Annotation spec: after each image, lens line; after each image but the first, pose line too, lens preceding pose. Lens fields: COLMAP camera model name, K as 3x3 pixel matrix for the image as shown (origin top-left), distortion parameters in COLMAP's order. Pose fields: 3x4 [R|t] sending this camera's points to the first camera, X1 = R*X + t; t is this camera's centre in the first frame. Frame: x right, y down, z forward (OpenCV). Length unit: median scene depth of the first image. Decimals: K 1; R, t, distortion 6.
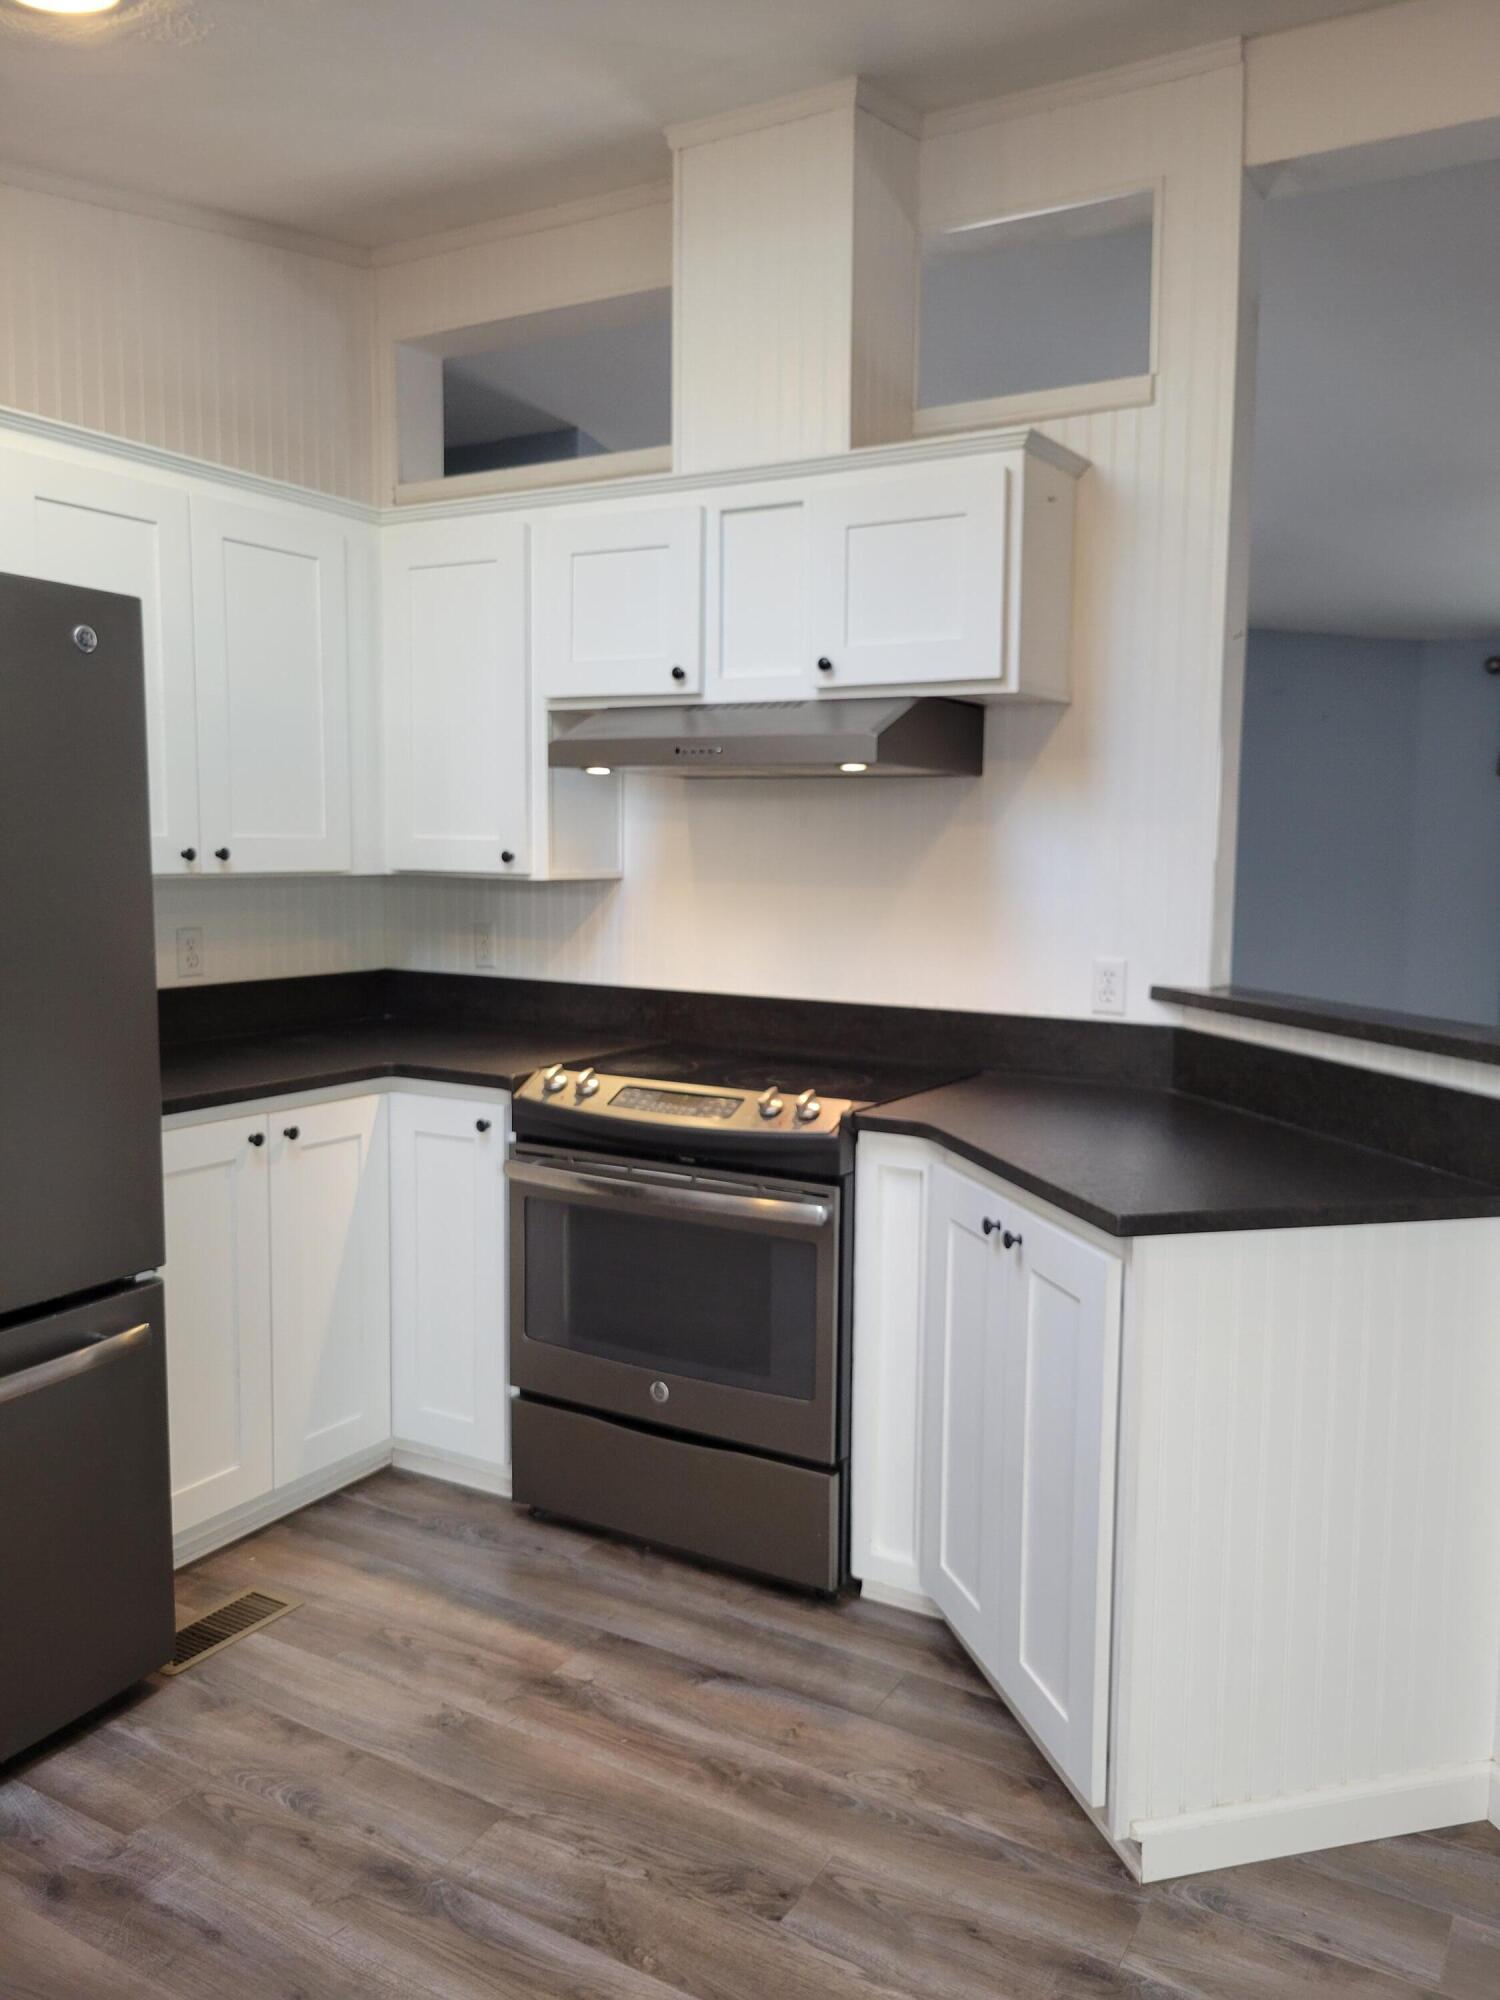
lens RADIAL K [[1517.7, 0, 777.4], [0, 1517.7, 991.7], [0, 0, 1]] dist [0.022483, -0.007824]
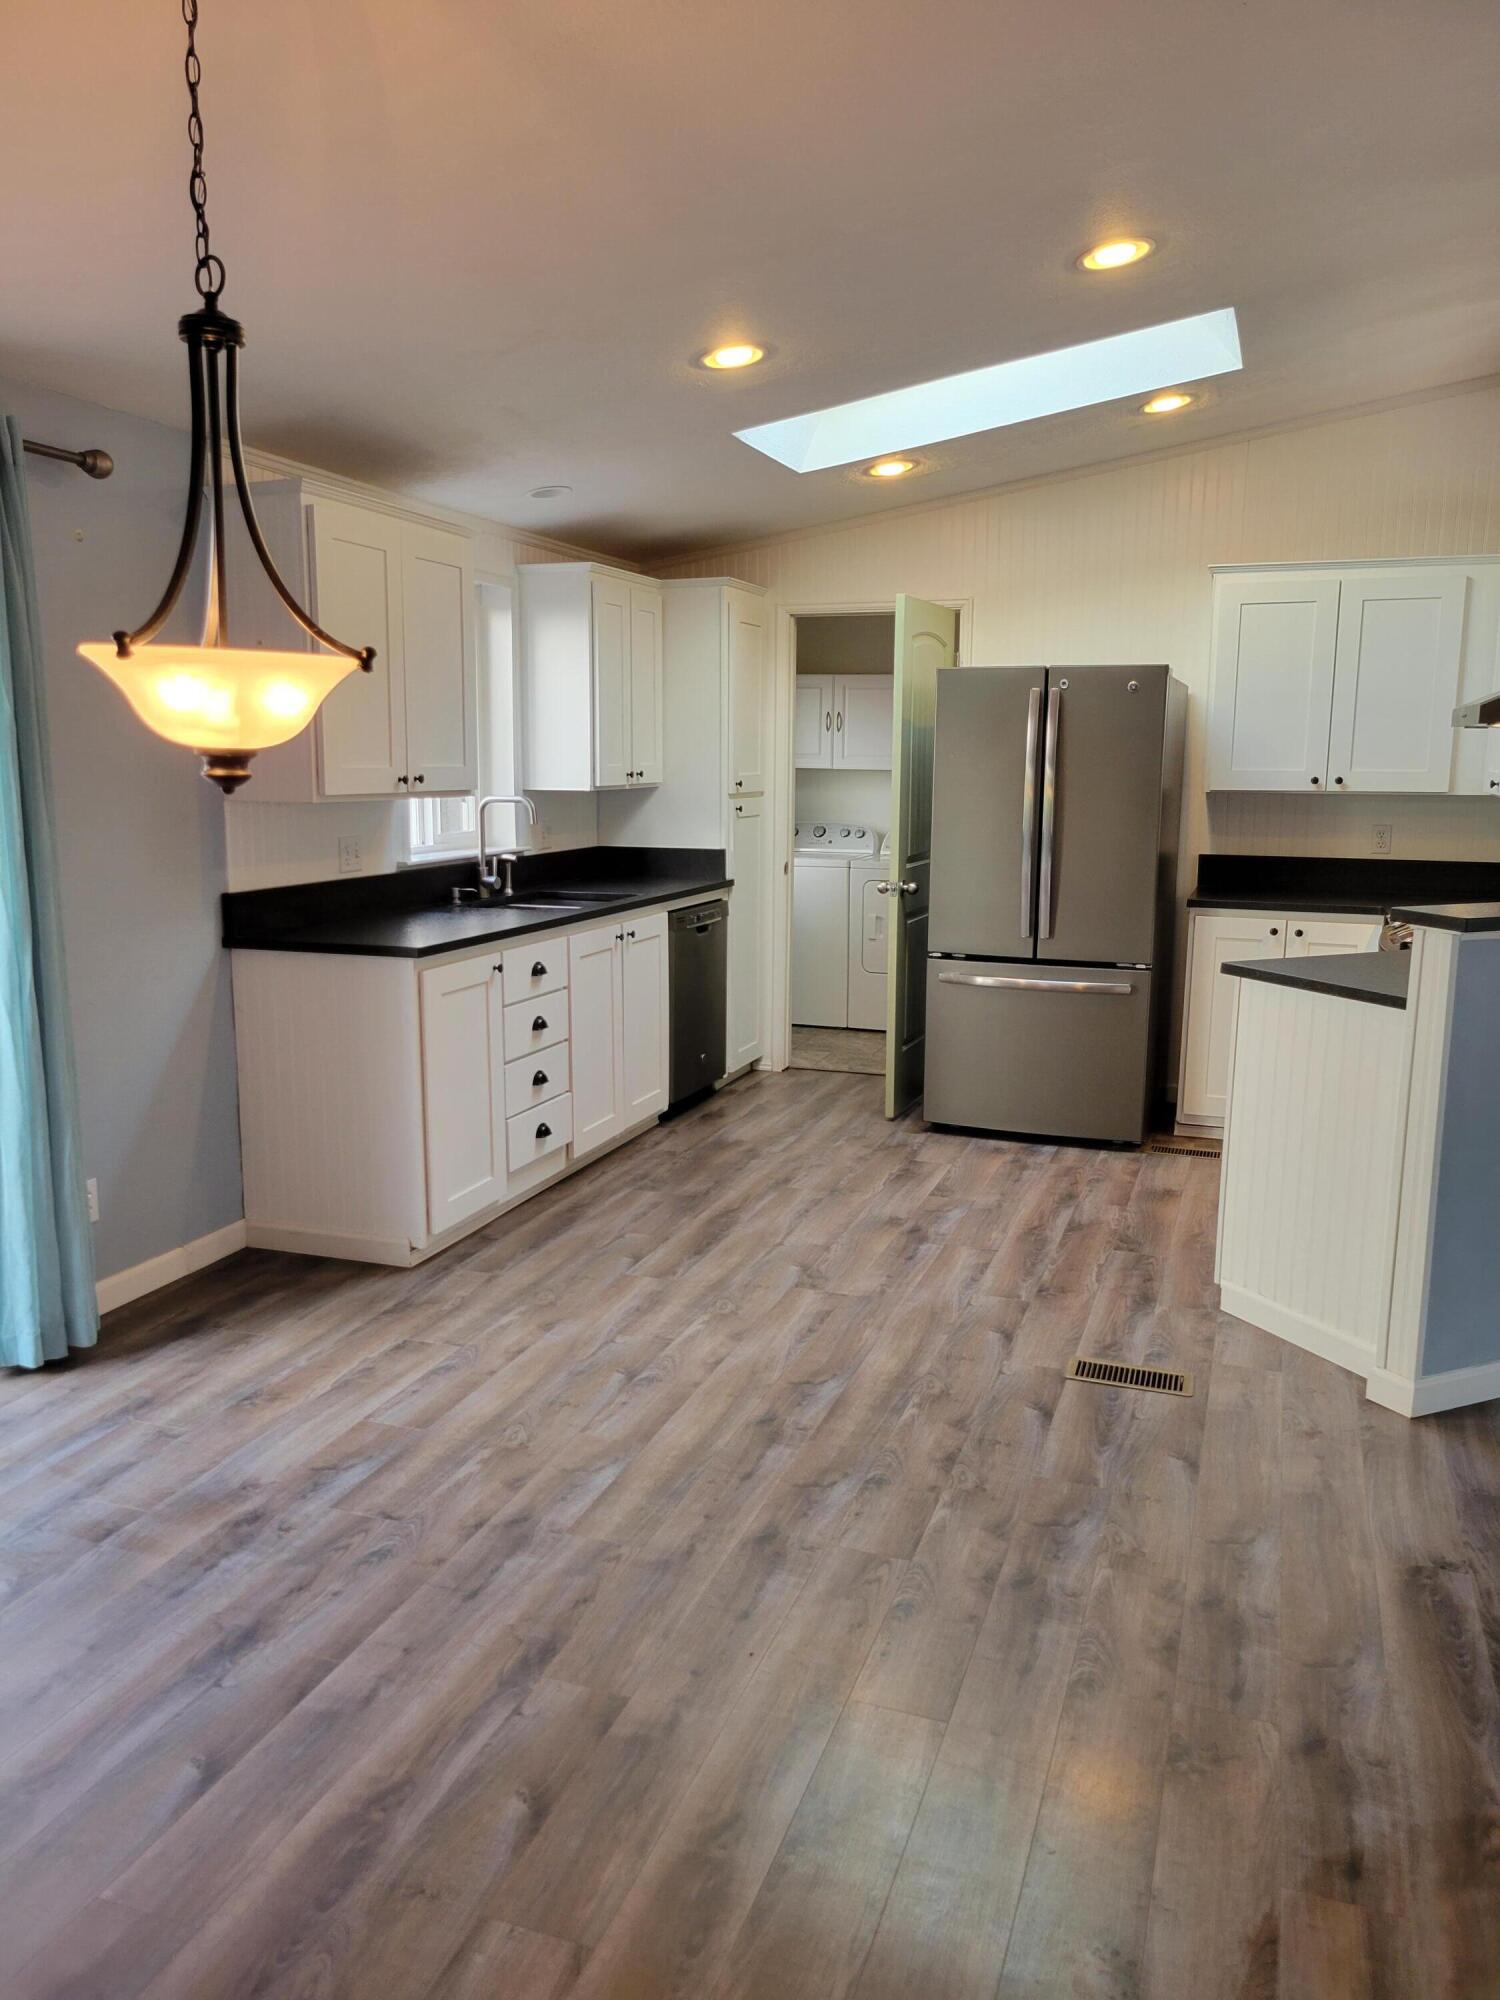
lens RADIAL K [[1502.1, 0, 750.0], [0, 1502.1, 1000.0], [0, 0, 1]] dist [0.015391, -0.002336]
pose [[0.178251, 0.152803, -0.972048, 1.495994], [-0.099463, 0.985607, 0.136695, -0.011108], [0.978945, 0.072316, 0.190884, 0.006262]]
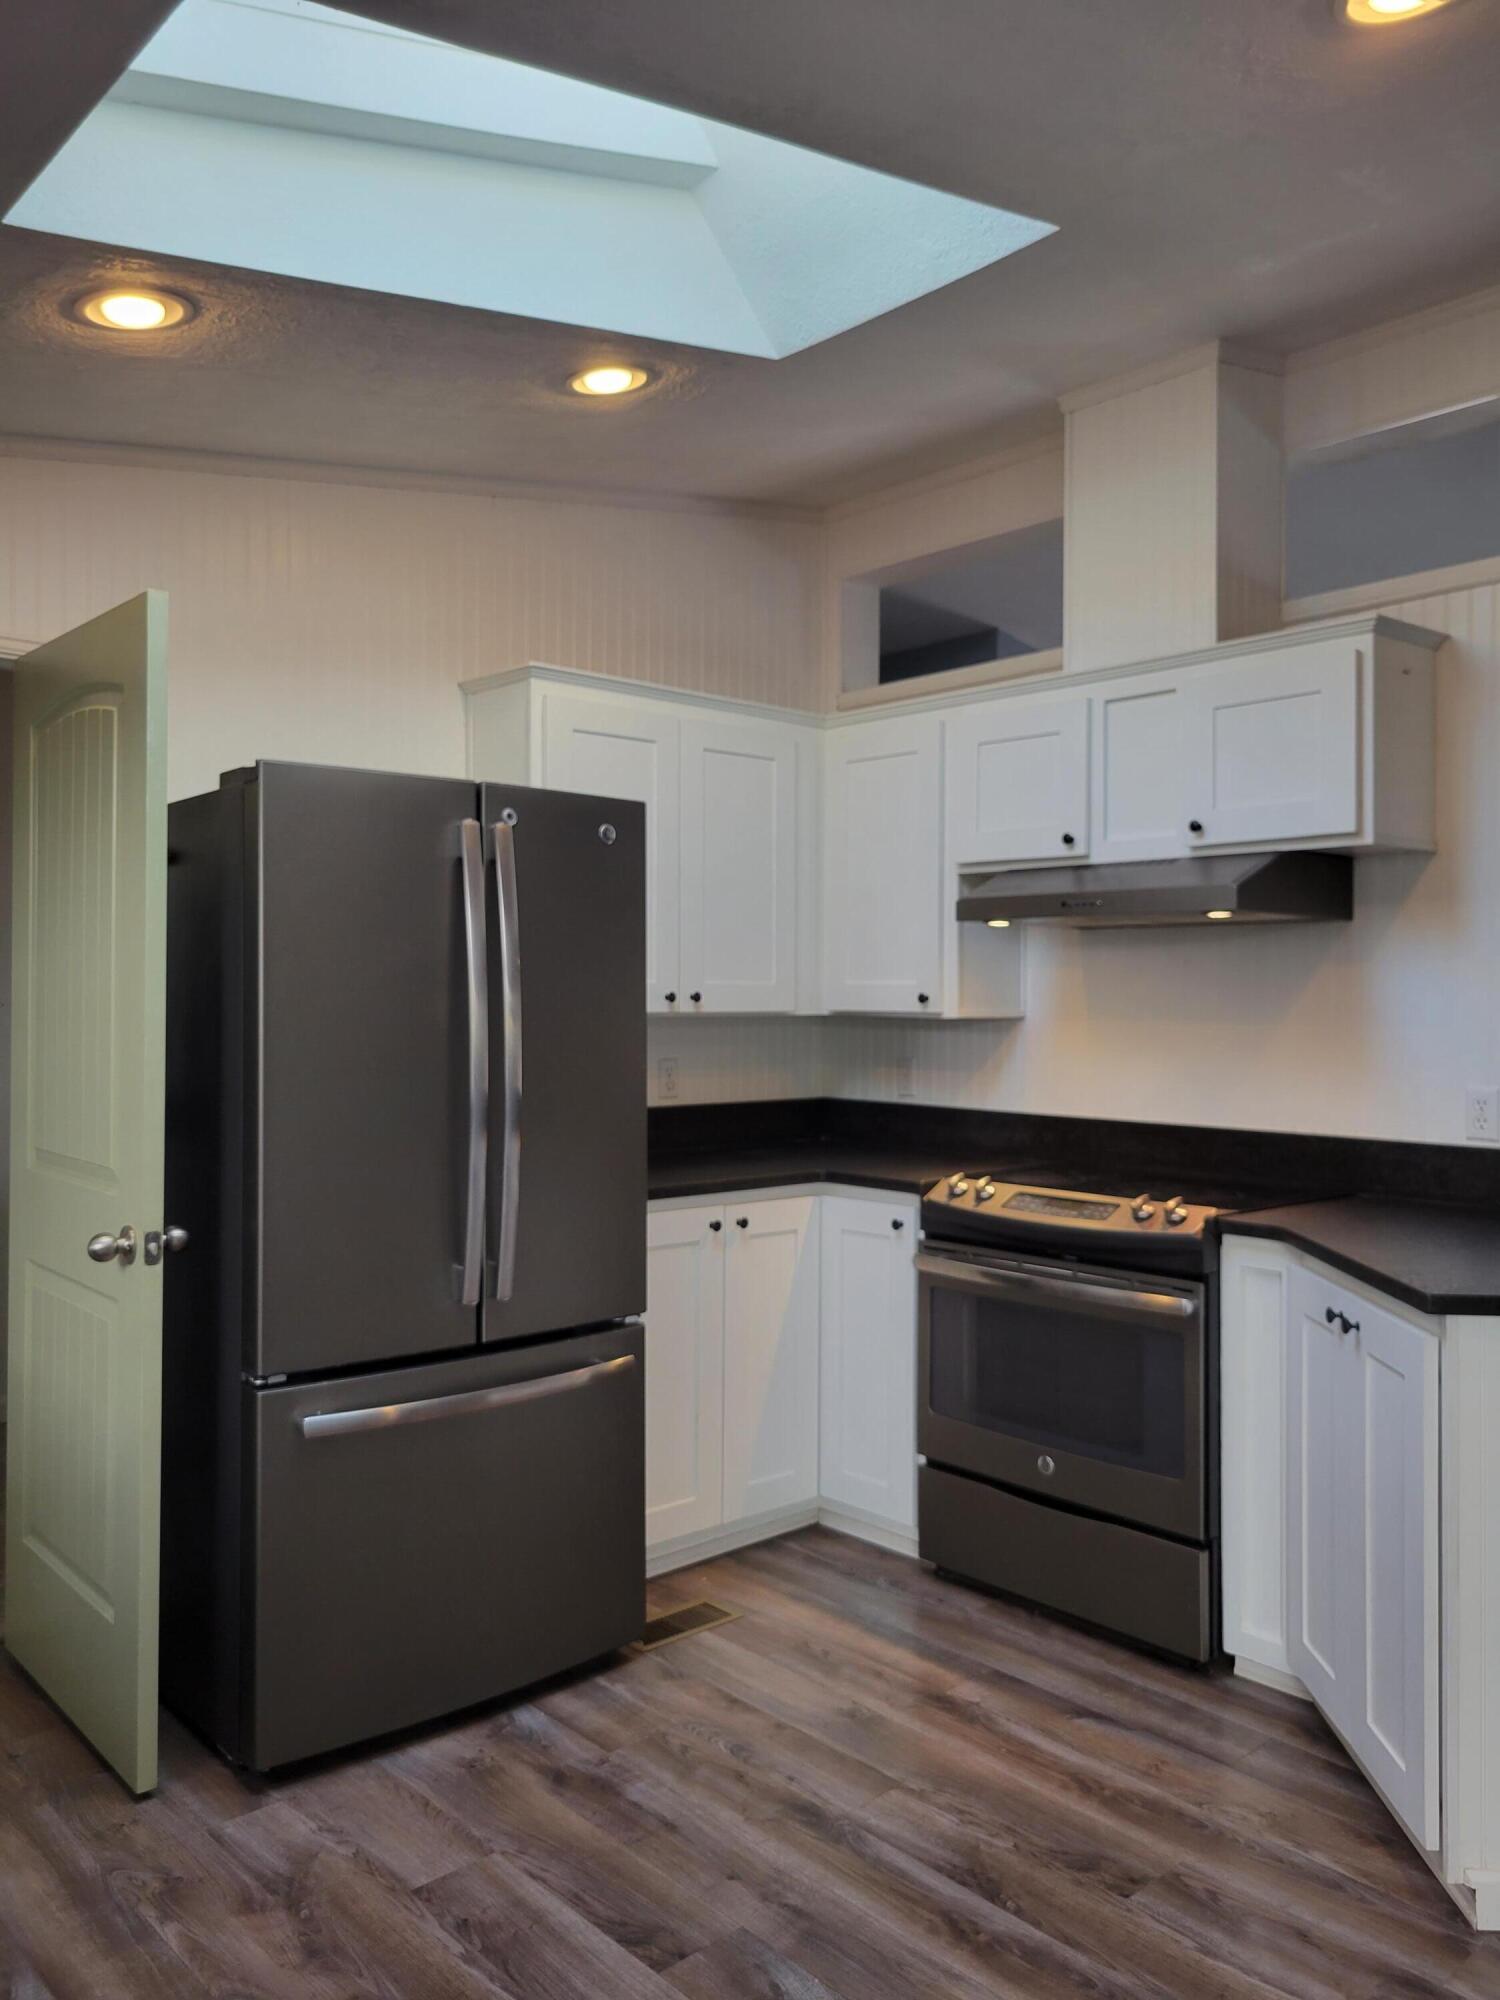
lens RADIAL K [[1502.1, 0, 750.0], [0, 1502.1, 1000.0], [0, 0, 1]] dist [0.015391, -0.002336]
pose [[0.952545, -0.007187, -0.304312, 0.060265], [-0.023239, 0.995086, -0.096244, 0.034136], [0.303509, 0.098749, 0.947698, -0.176139]]
